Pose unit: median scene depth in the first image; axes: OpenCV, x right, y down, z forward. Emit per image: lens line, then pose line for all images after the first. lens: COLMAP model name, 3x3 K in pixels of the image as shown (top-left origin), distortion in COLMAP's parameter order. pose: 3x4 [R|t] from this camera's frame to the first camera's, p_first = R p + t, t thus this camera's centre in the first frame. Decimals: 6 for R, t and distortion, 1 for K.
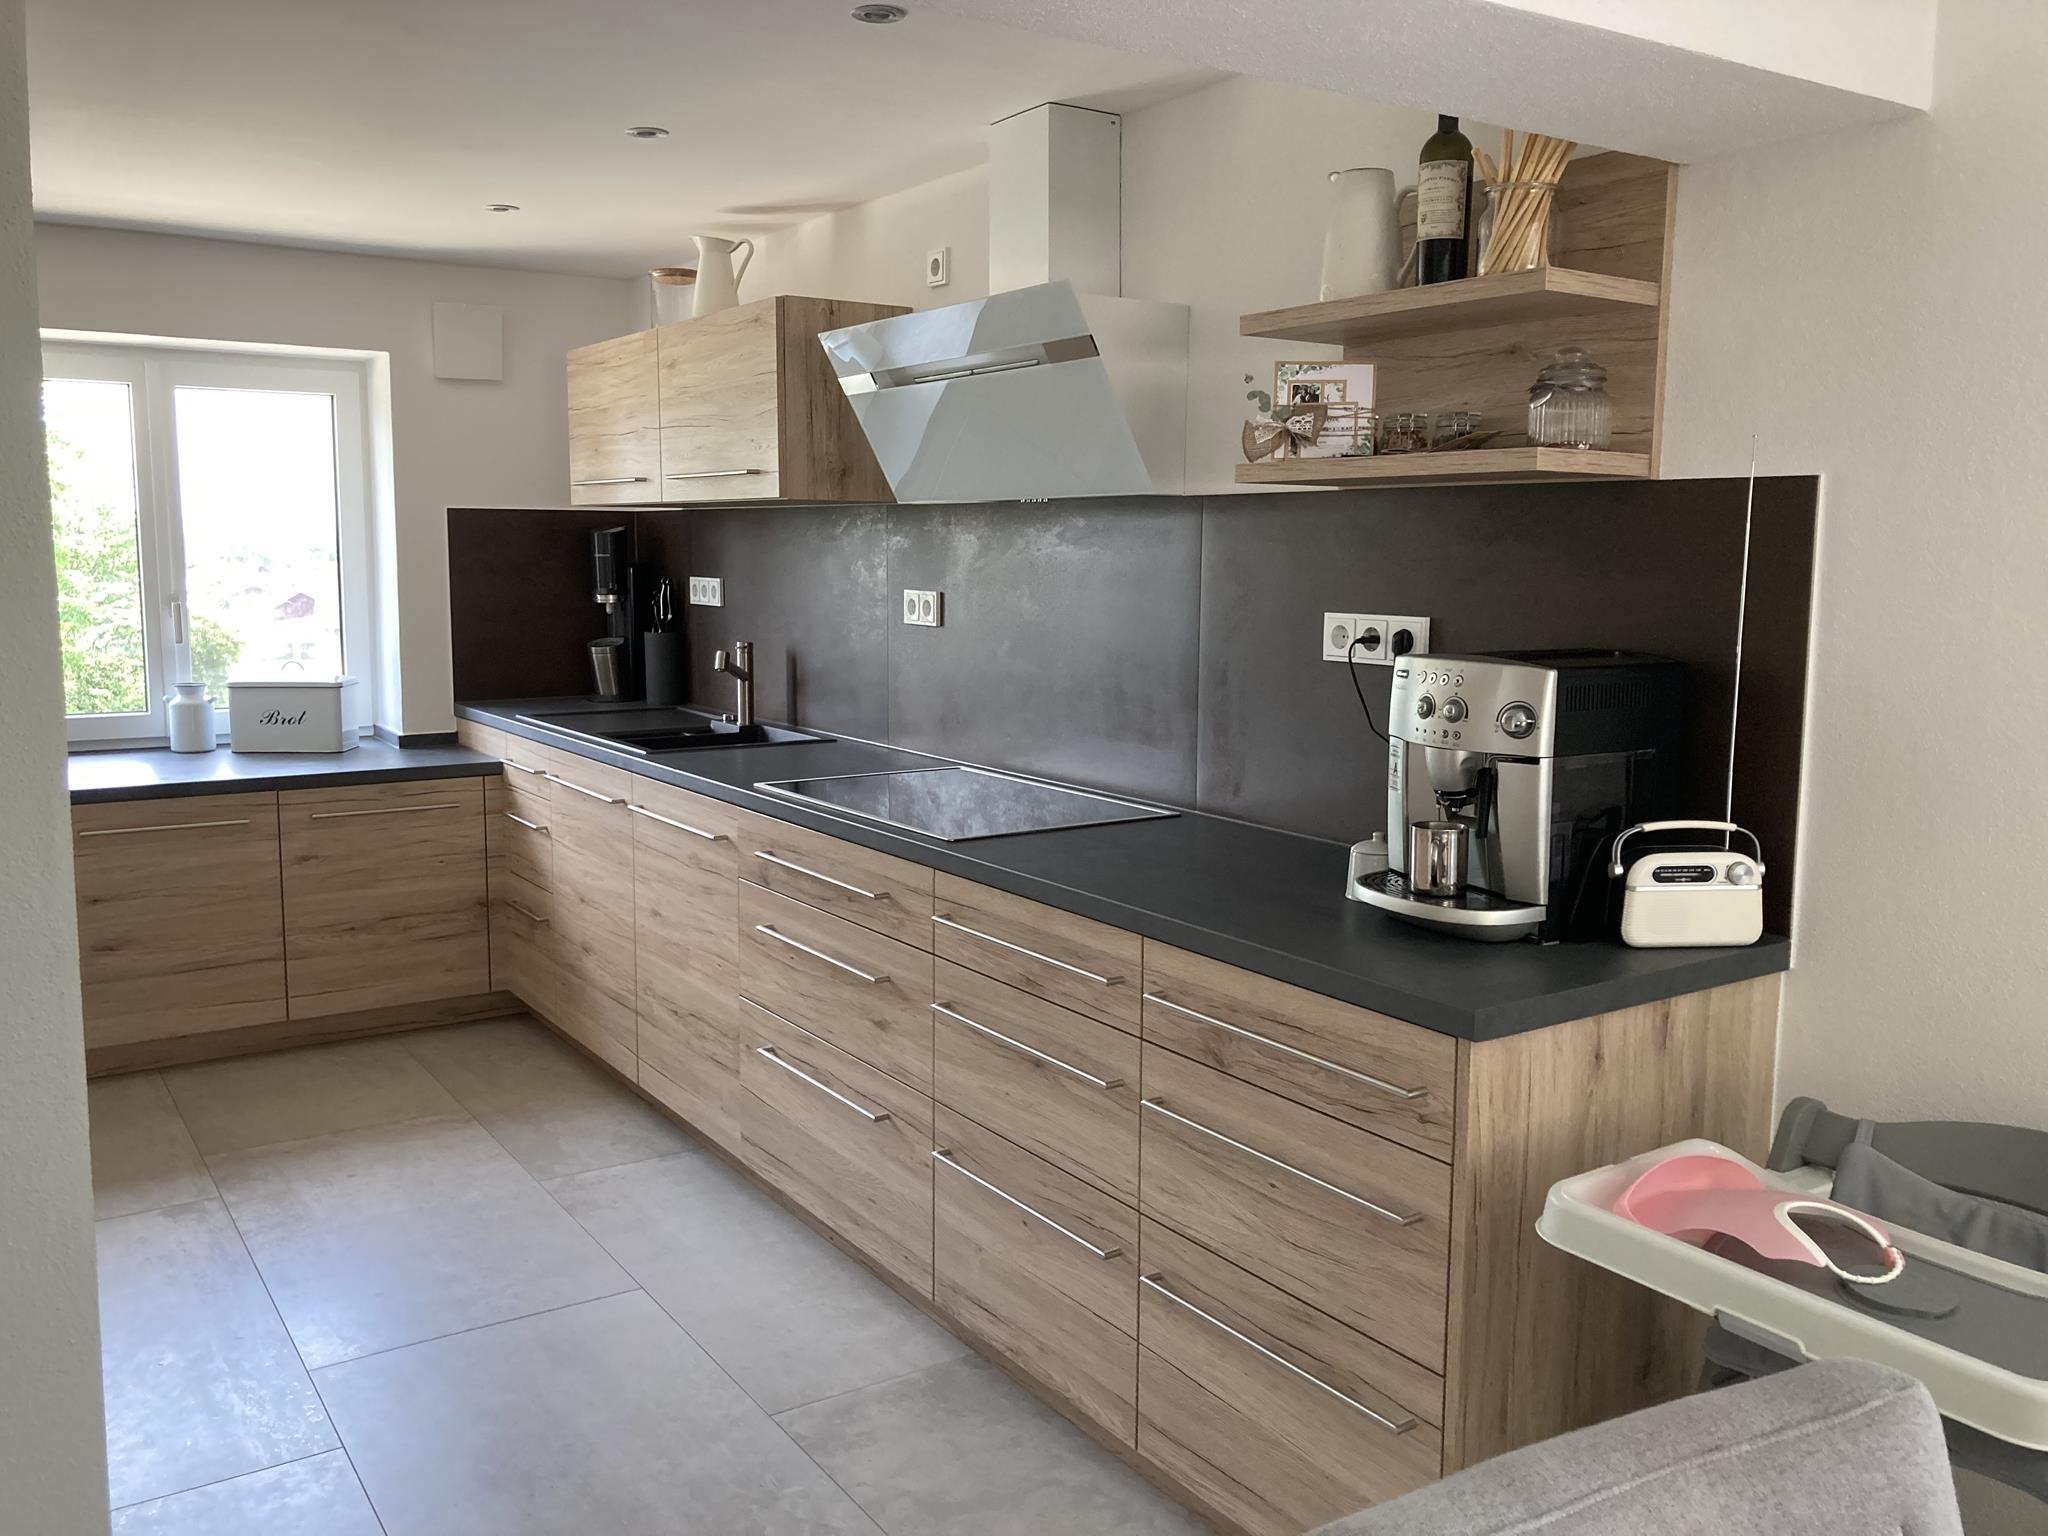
lens RADIAL K [[1678.8, 0, 1017.1], [0, 1678.8, 743.7], [0, 0, 1]] dist [0.039478, -0.047544]
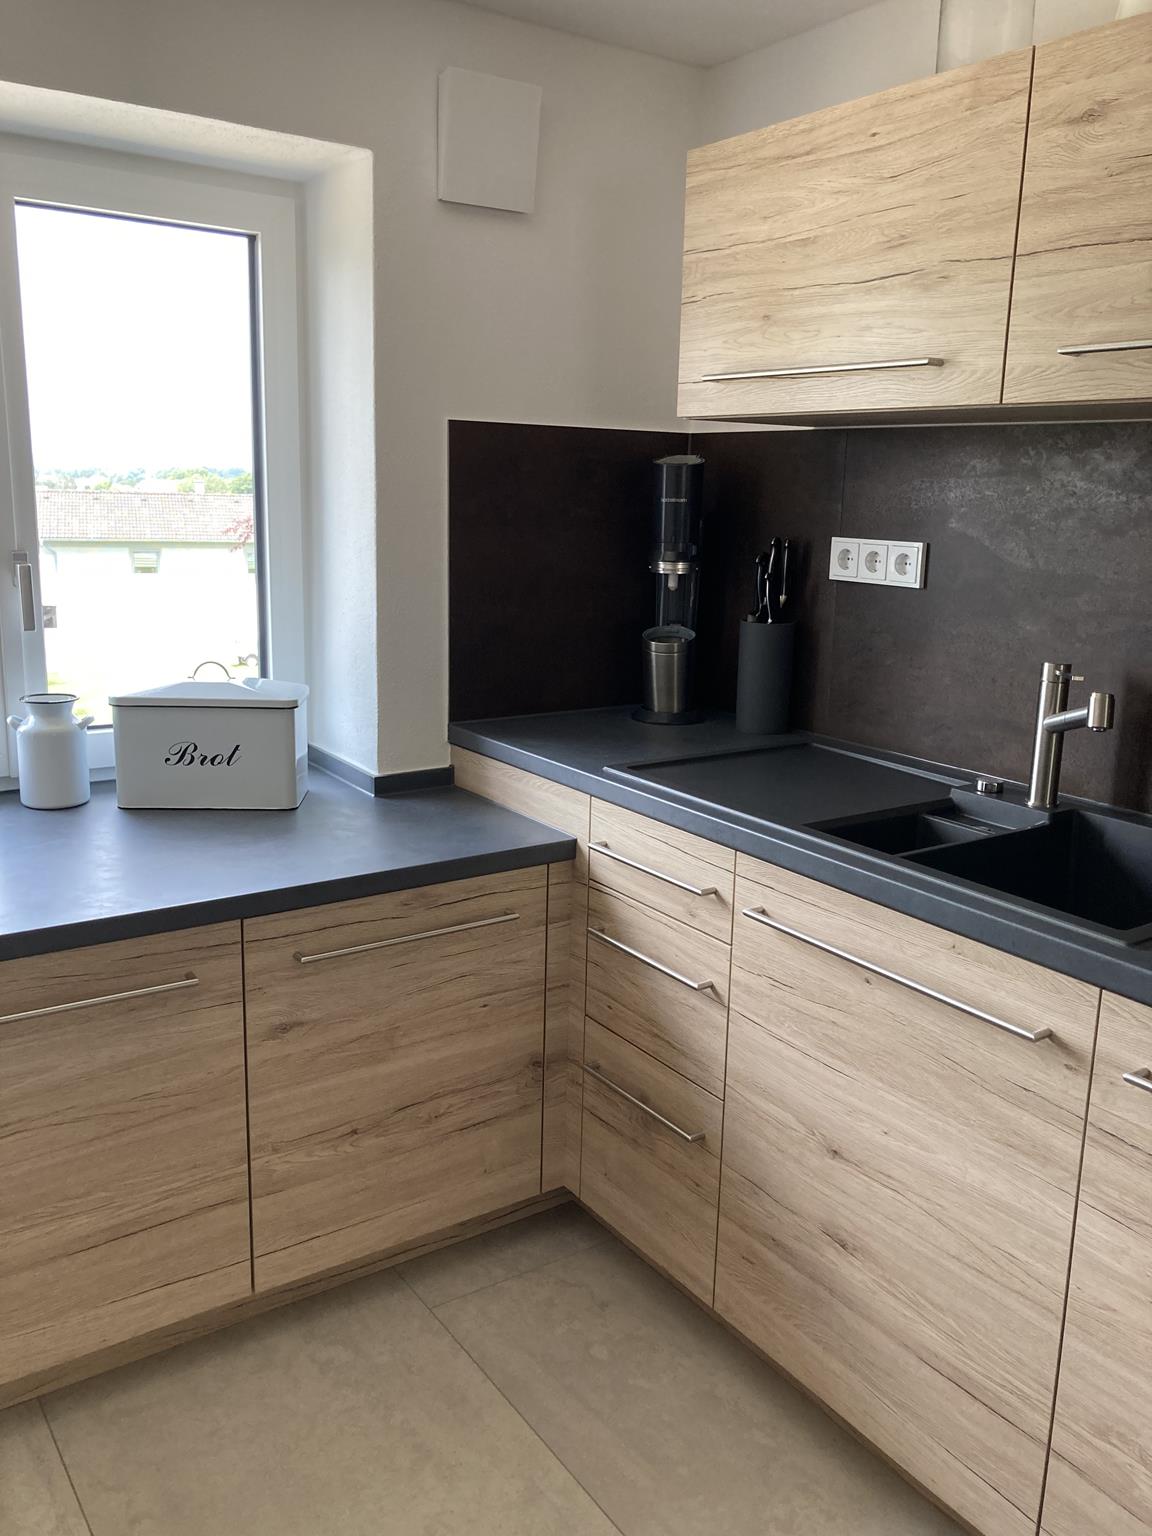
lens RADIAL K [[1259.1, 0, 582.6], [0, 1259.1, 753.6], [0, 0, 1]] dist [0.039478, -0.047544]
pose [[0.999544, 0.016949, 0.024999, -0.362622], [-0.019163, 0.995651, 0.091172, -0.072289], [-0.023345, -0.091610, 0.995521, 0.629958]]
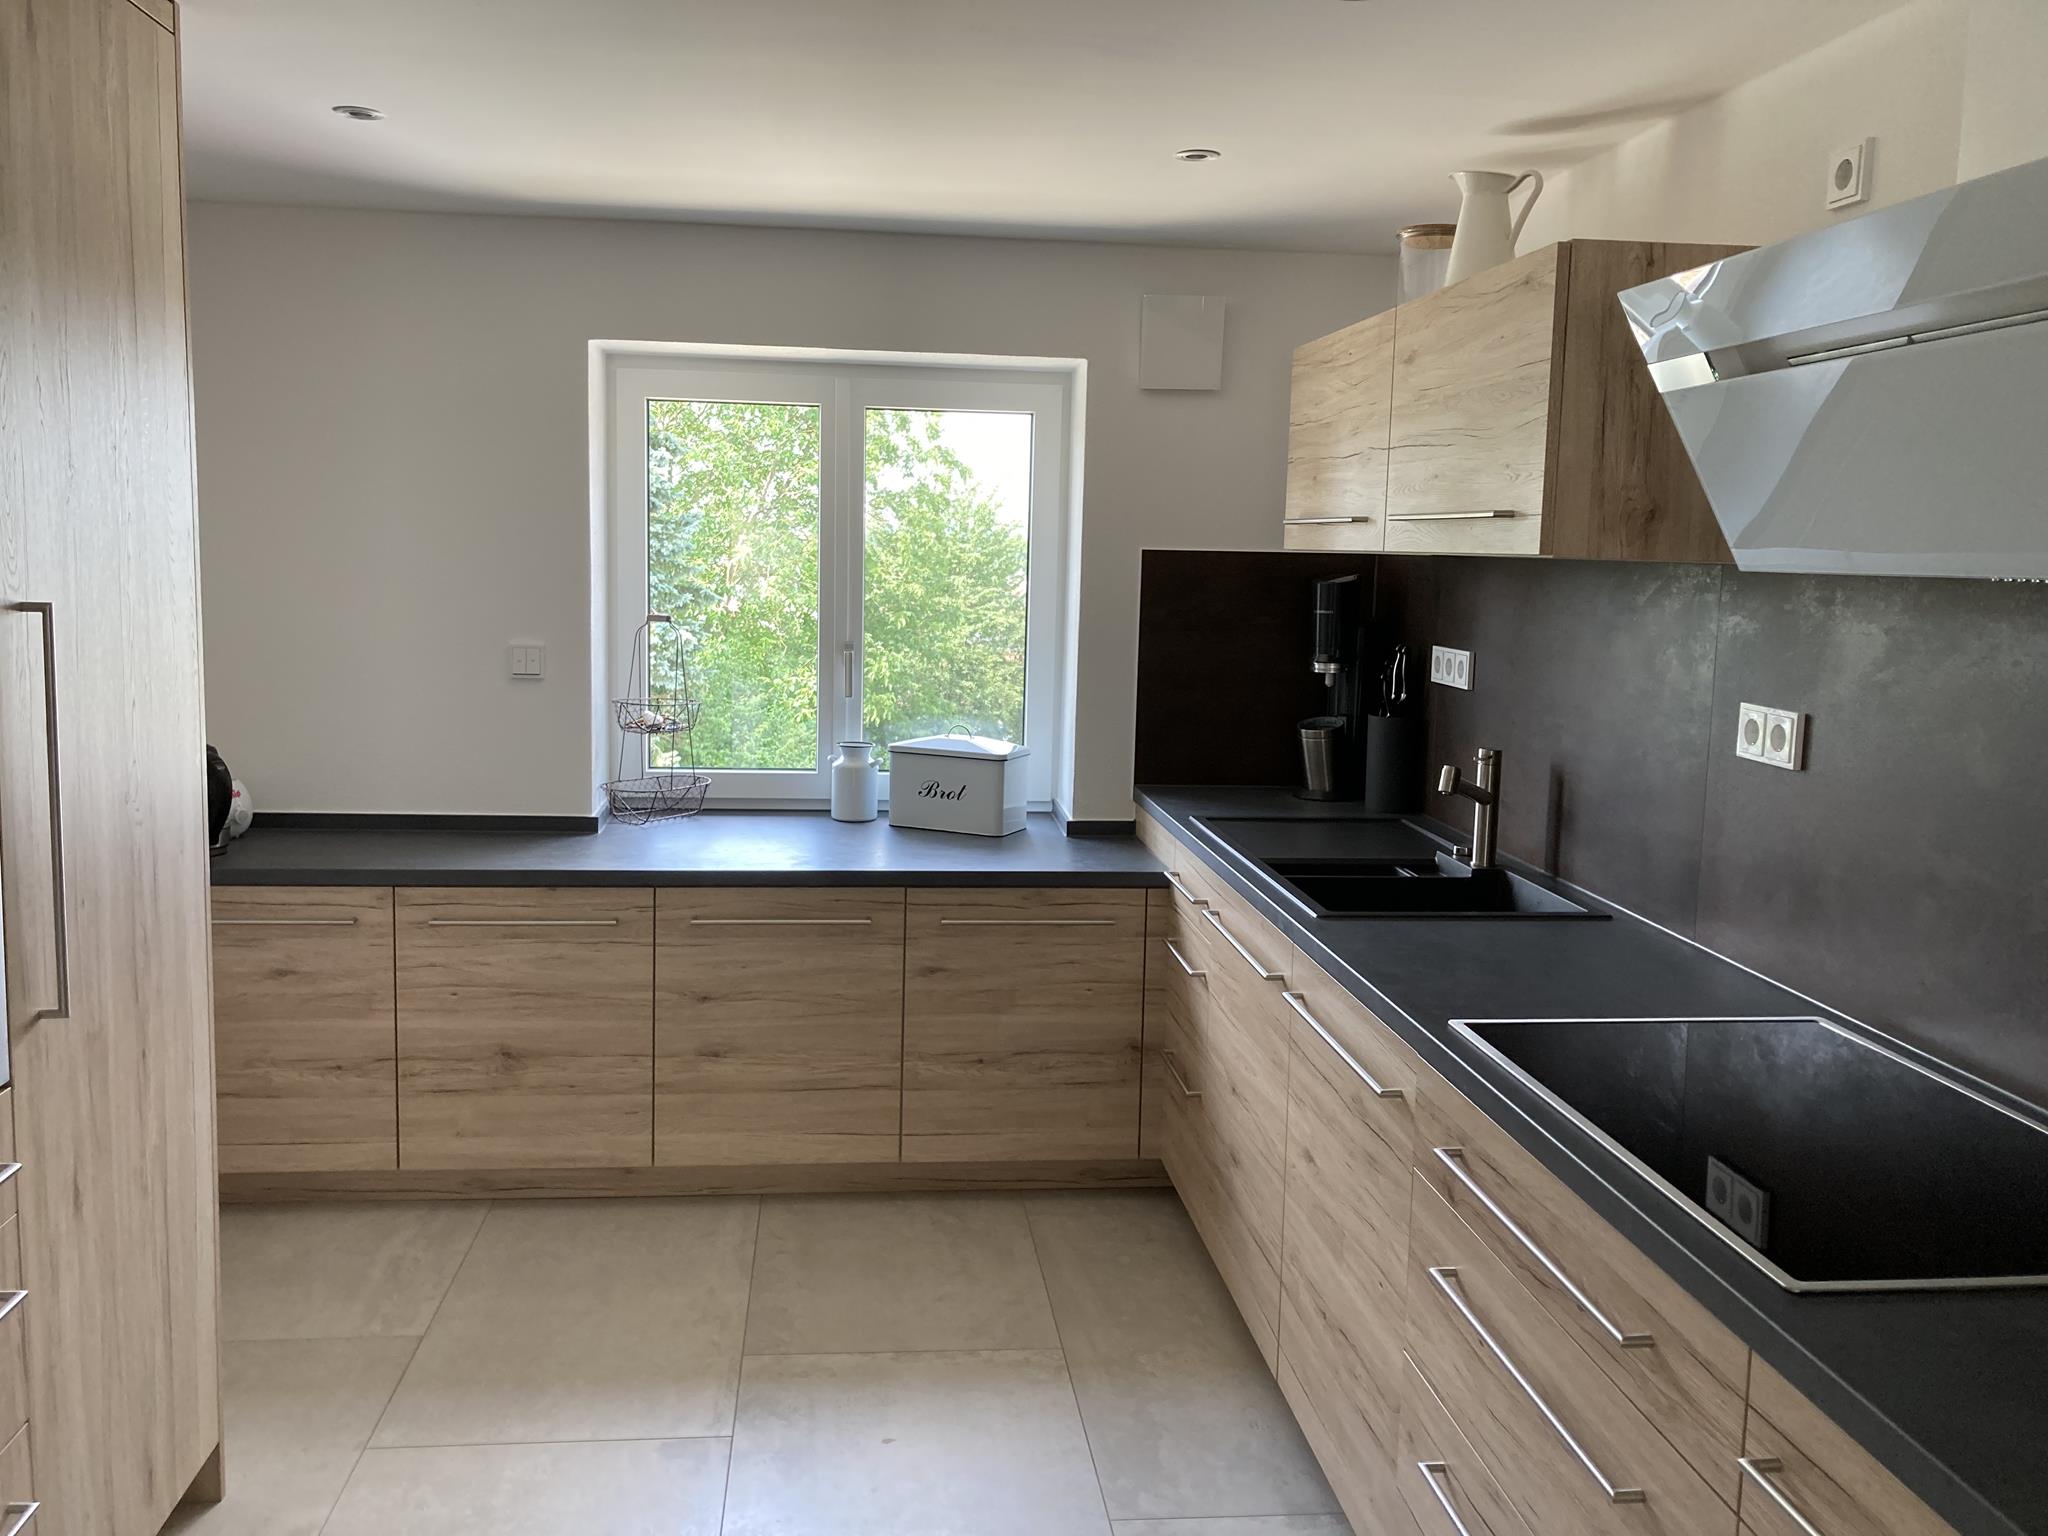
lens RADIAL K [[1678.8, 0, 1015.0], [0, 1678.8, 741.4], [0, 0, 1]] dist [0.039478, -0.047544]
pose [[0.886119, 0.072076, -0.457819, -0.017778], [-0.076142, 0.997051, 0.009596, -0.060662], [0.457160, 0.026356, 0.888994, 0.308791]]
